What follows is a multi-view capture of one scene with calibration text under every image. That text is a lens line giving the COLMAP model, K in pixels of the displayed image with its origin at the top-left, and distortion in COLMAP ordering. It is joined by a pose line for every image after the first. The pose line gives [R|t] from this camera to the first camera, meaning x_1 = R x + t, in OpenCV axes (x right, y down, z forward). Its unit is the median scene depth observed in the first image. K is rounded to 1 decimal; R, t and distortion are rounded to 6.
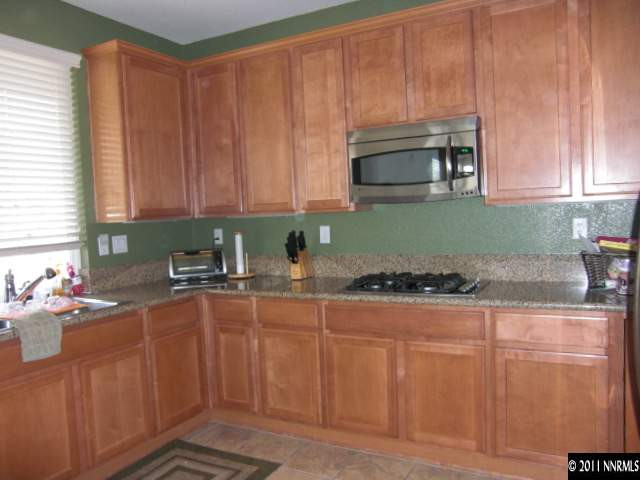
lens RADIAL K [[510.9, 0, 320.0], [0, 510.9, 240.0], [0, 0, 1]] dist [-0.054096, 0.002866]
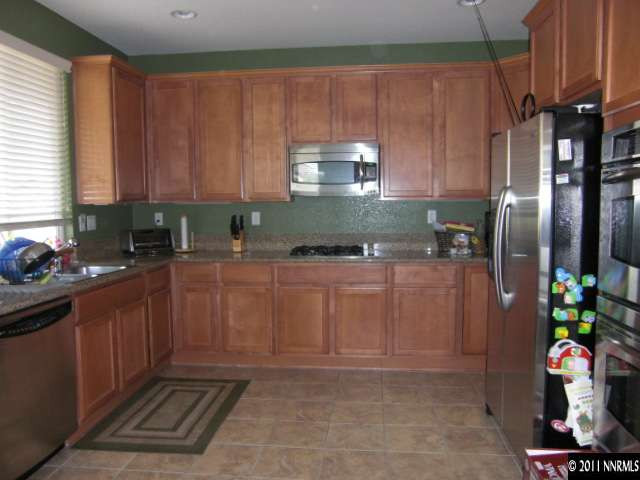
lens RADIAL K [[510.9, 0, 320.0], [0, 510.9, 240.0], [0, 0, 1]] dist [-0.054096, 0.002866]
pose [[0.922835, 0.006375, 0.385142, -0.392816], [-0.009873, 0.999926, 0.007104, 0.038592], [-0.385068, -0.010359, 0.922830, -0.327212]]
